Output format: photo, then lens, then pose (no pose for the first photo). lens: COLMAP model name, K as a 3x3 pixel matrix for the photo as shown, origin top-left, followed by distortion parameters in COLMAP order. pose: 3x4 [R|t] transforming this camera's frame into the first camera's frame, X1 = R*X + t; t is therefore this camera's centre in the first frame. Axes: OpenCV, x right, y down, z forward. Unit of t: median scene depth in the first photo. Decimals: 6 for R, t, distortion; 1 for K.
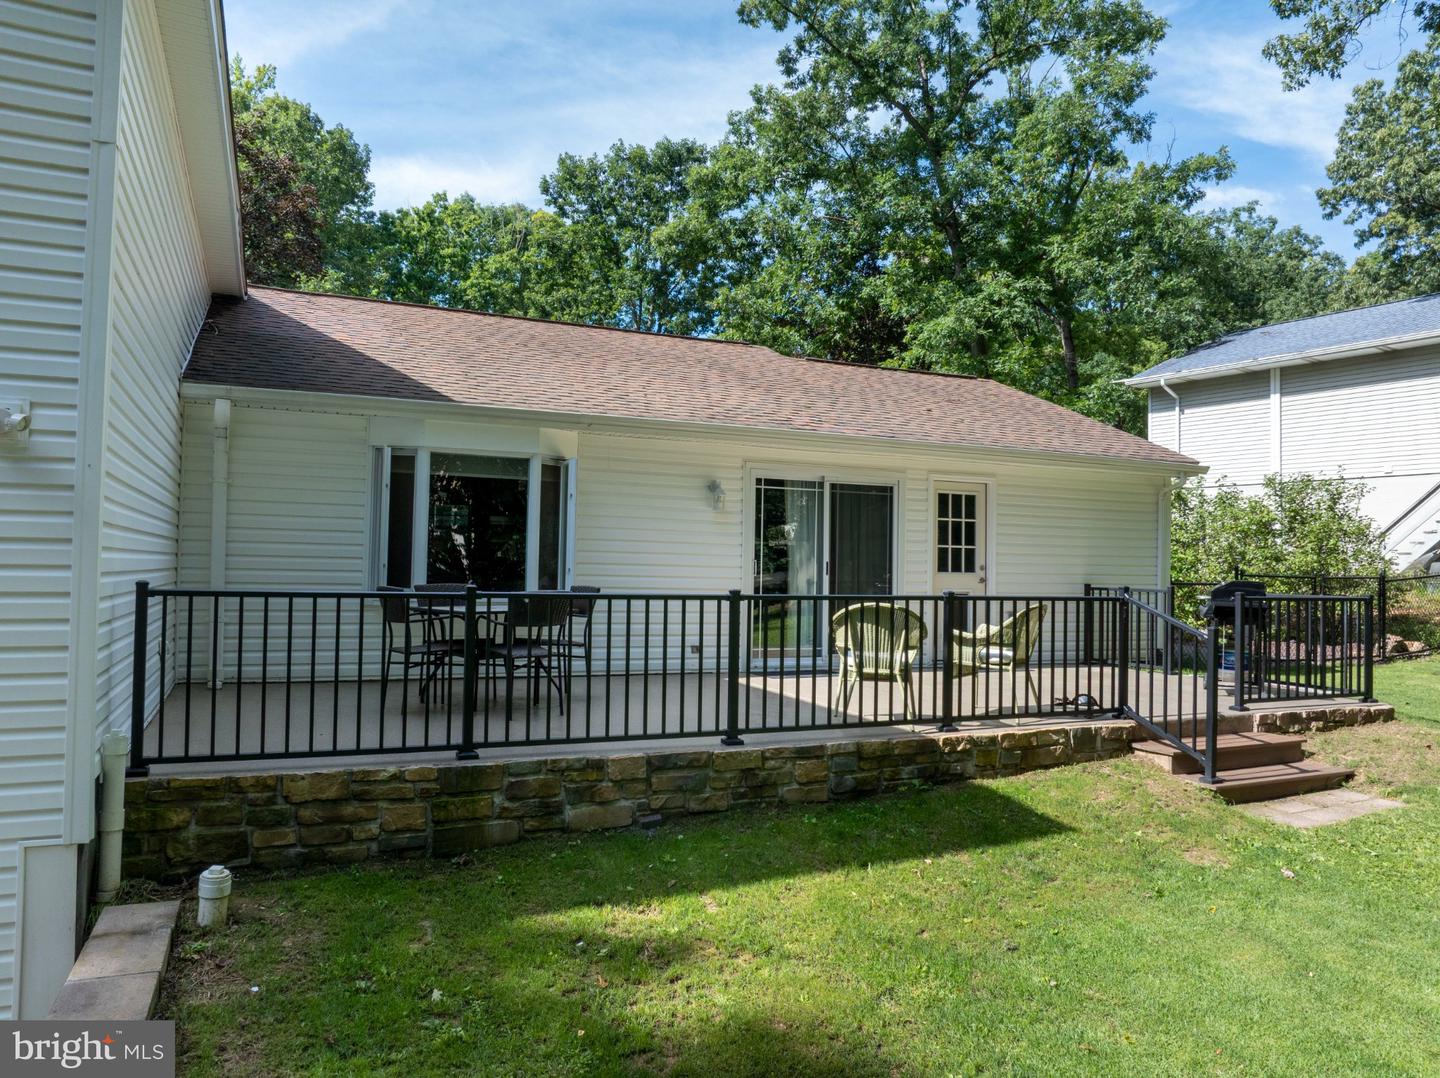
lens RADIAL K [[1013.6, 0, 717.1], [0, 1013.6, 540.9], [0, 0, 1]] dist [-0.036746, -0.004989]
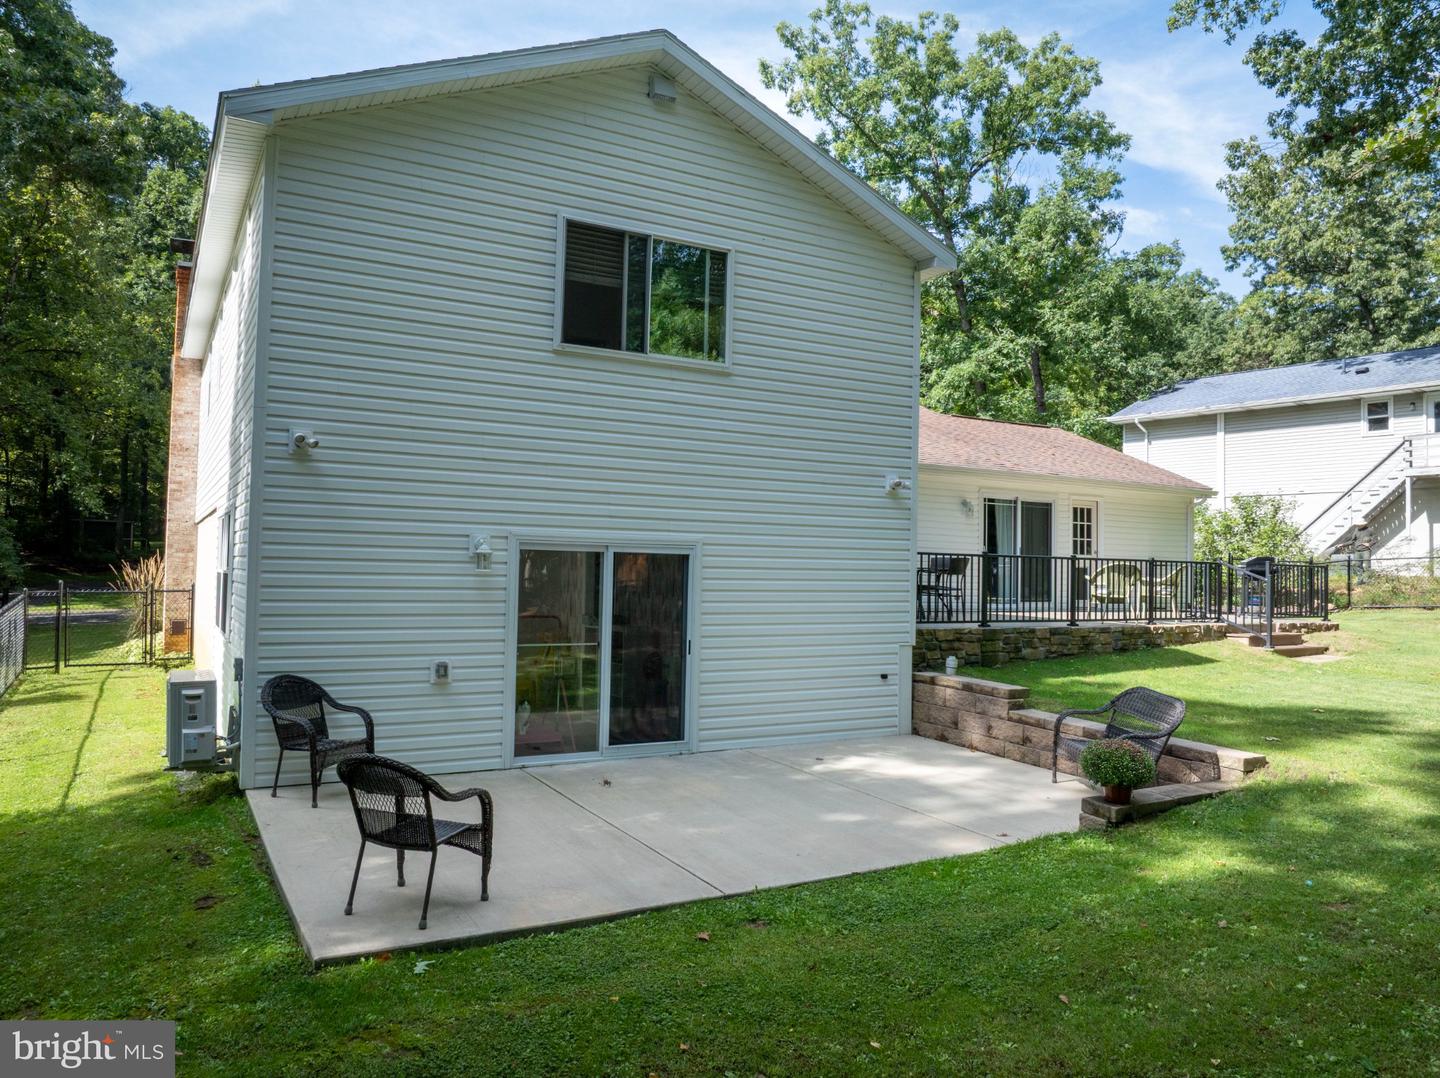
lens RADIAL K [[1013.6, 0, 725.5], [0, 1013.6, 540.3], [0, 0, 1]] dist [-0.036746, -0.004989]
pose [[0.994367, 0.003436, 0.105937, -0.360782], [-0.003123, 0.999990, -0.003118, 0.009840], [-0.105947, 0.002770, 0.994368, -0.405340]]
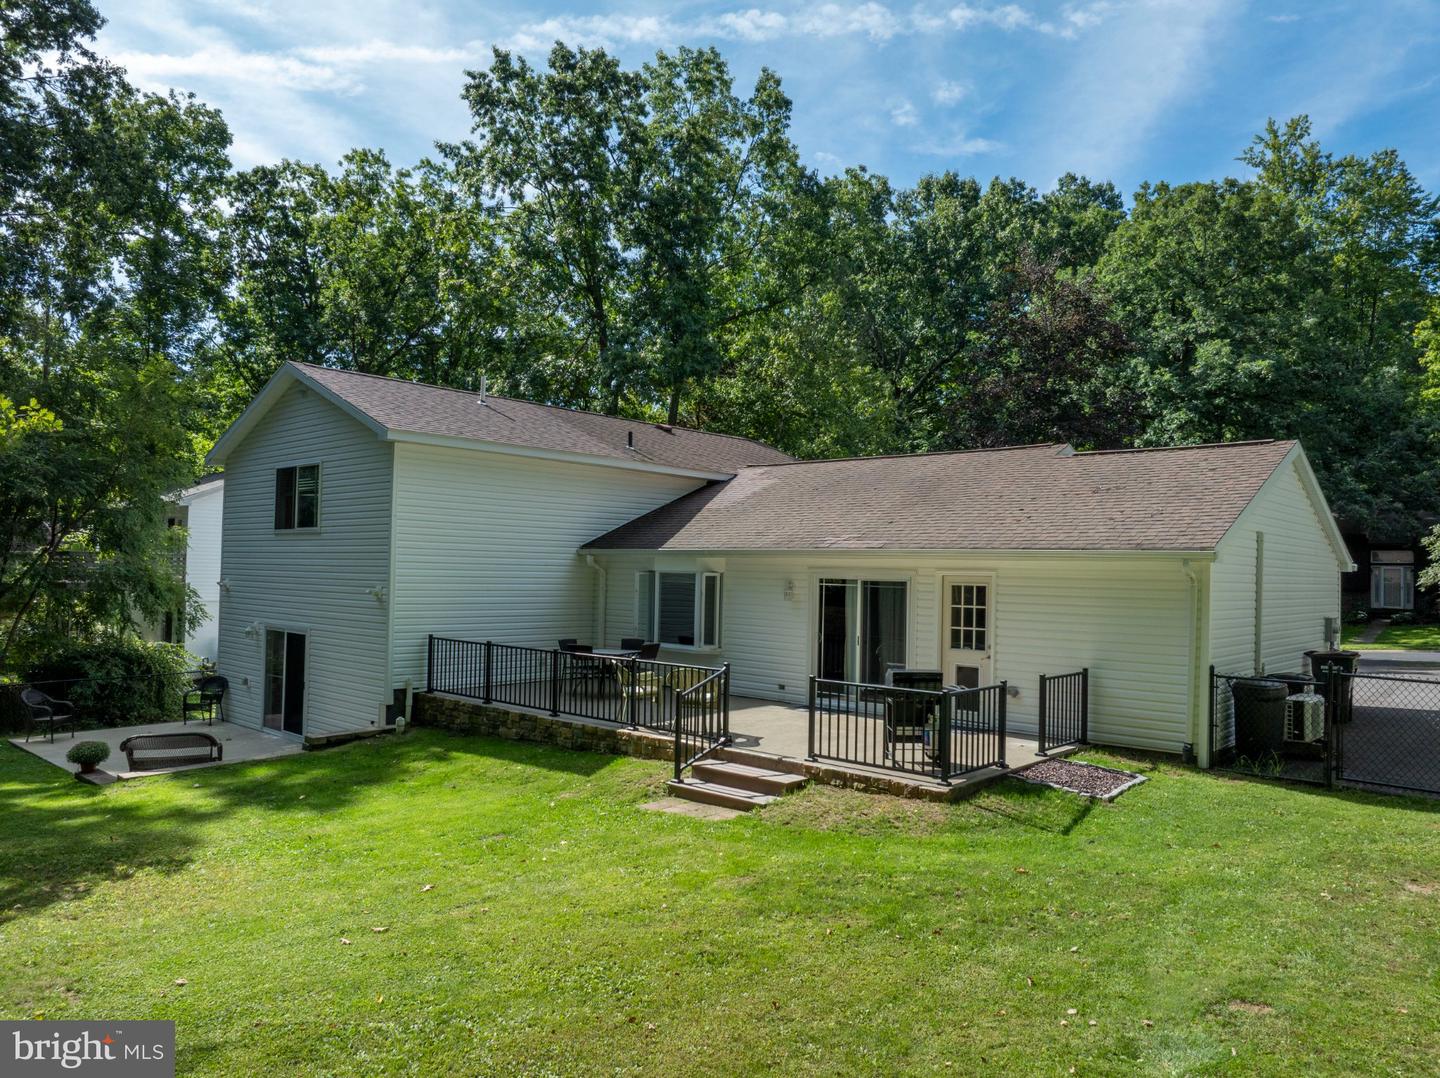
lens RADIAL K [[1013.6, 0, 718.6], [0, 1013.6, 540.1], [0, 0, 1]] dist [-0.036746, -0.004989]
pose [[0.406103, -0.036406, -0.913102, 0.857558], [0.010647, 0.999327, -0.035109, -0.042831], [0.913765, 0.004536, 0.406217, 0.155023]]
